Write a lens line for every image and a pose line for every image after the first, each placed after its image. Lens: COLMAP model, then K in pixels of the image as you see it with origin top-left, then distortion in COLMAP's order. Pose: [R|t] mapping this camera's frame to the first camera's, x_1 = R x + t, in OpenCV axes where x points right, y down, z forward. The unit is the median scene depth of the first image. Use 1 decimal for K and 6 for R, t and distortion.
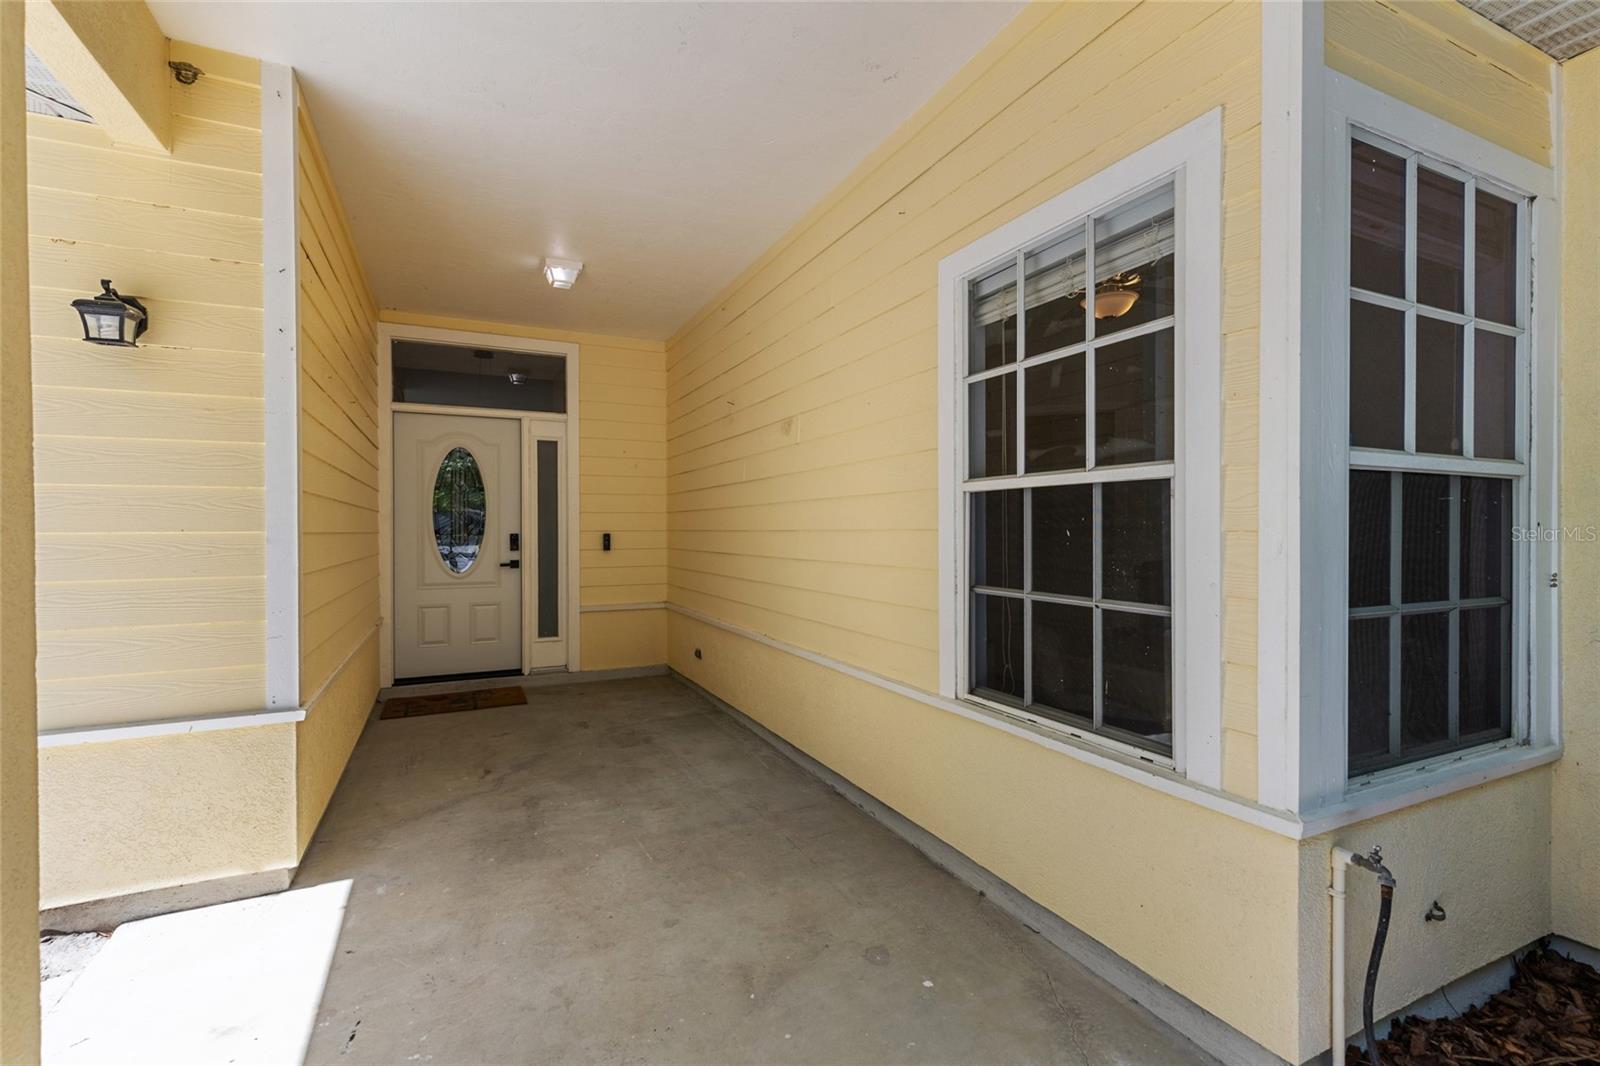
lens RADIAL K [[713.6, 0, 800.0], [0, 713.6, 533.0], [0, 0, 1]] dist [-0.001308, 0.000337]
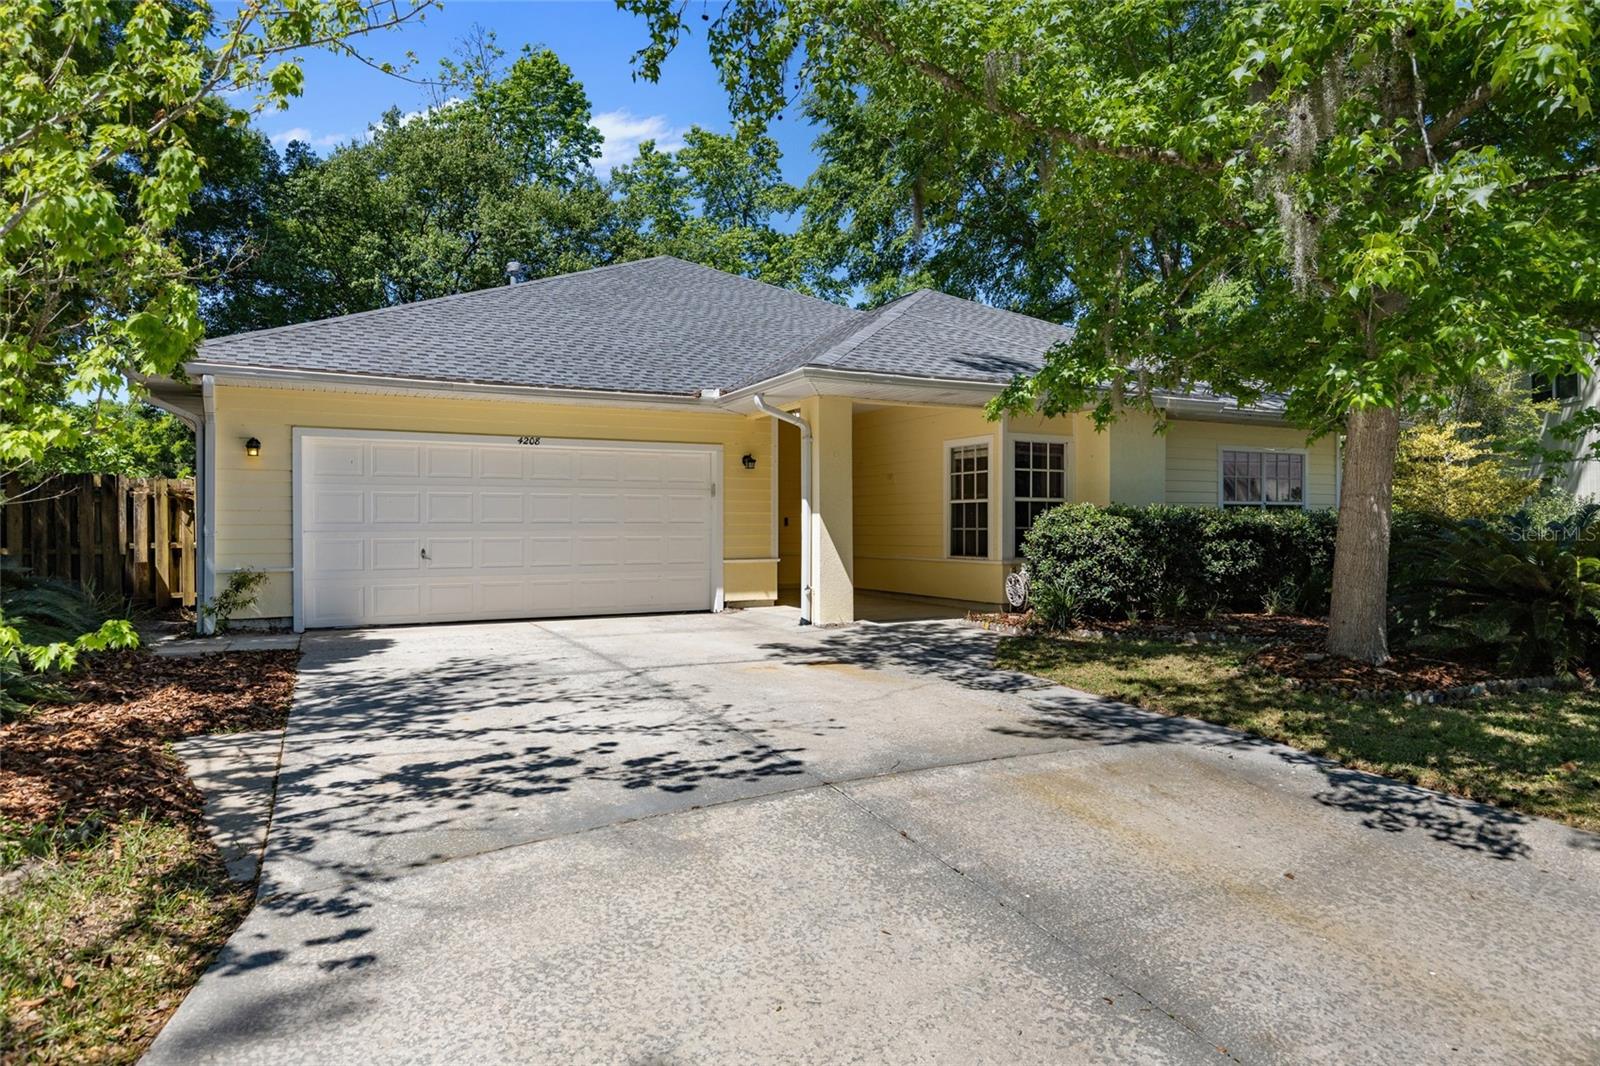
lens RADIAL K [[961.7, 0, 800.0], [0, 961.7, 533.0], [0, 0, 1]] dist [-0.002747, 0.000925]
pose [[0.999730, 0.003115, 0.023046, -0.686965], [-0.003138, 0.999995, 0.000924, 0.098822], [-0.023043, -0.000996, 0.999734, -4.131606]]
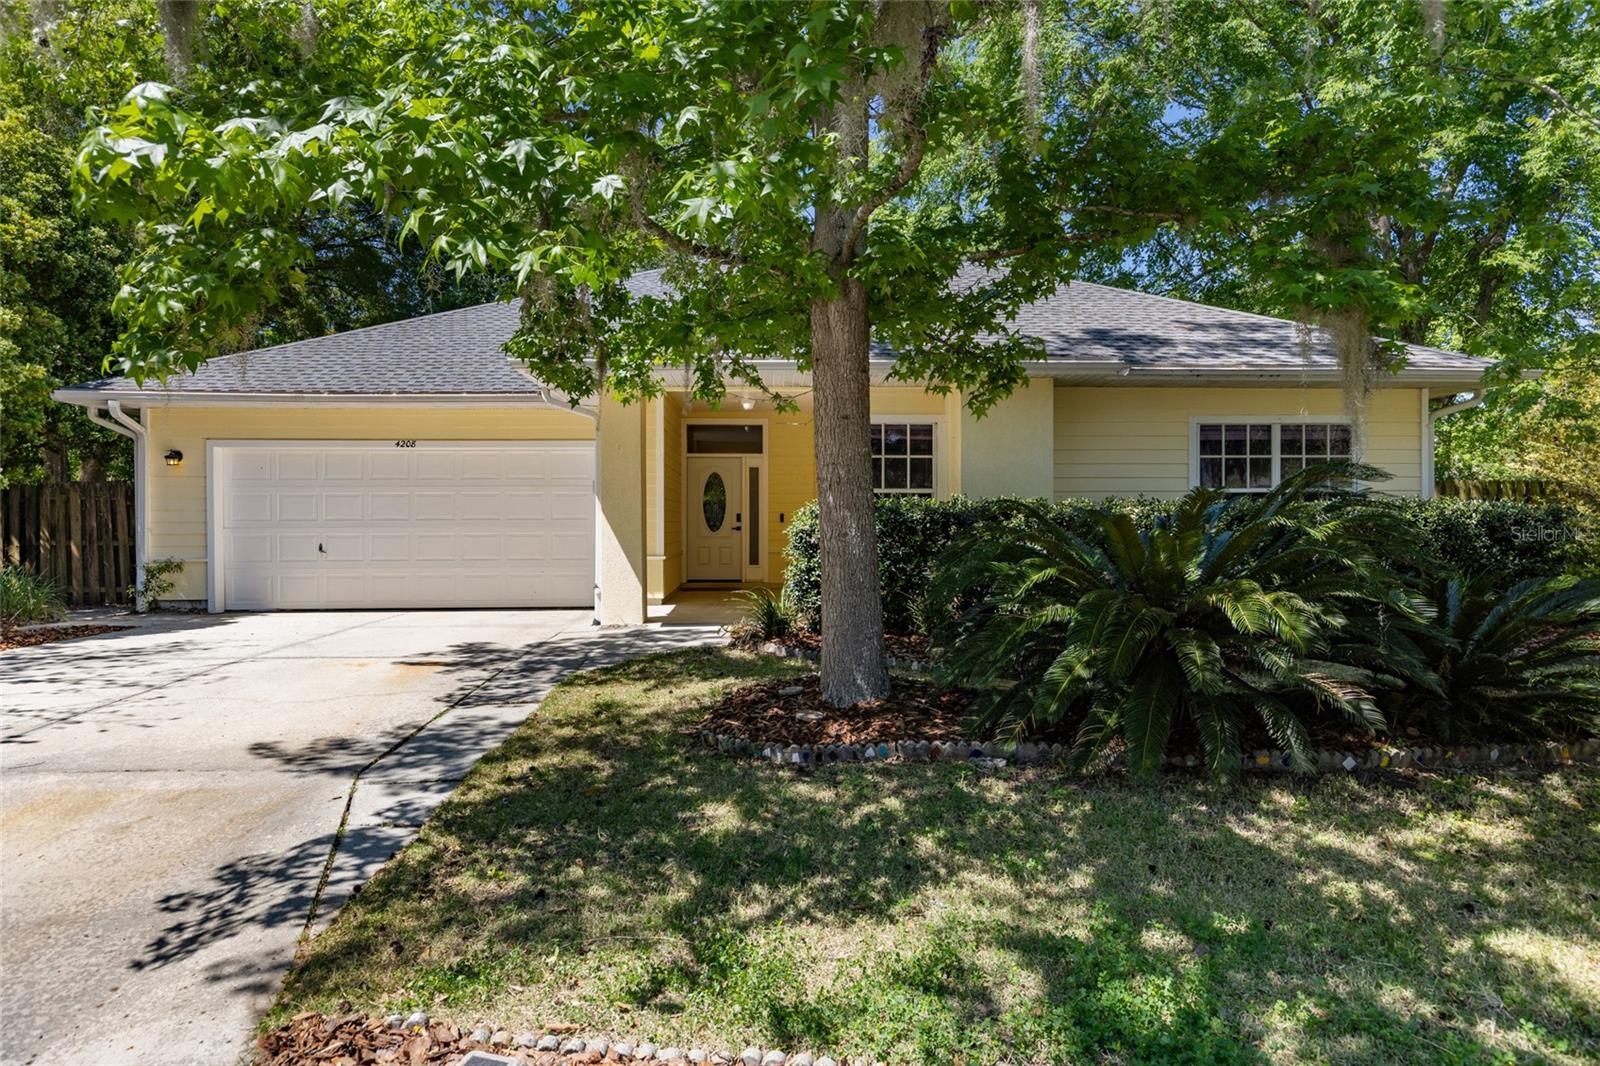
lens RADIAL K [[961.7, 0, 800.0], [0, 961.7, 533.0], [0, 0, 1]] dist [-0.002747, 0.000925]
pose [[0.919441, 0.005203, -0.393194, 1.894001], [-0.003261, 0.999979, 0.005606, 0.090870], [0.393215, -0.003872, 0.919438, -3.282009]]
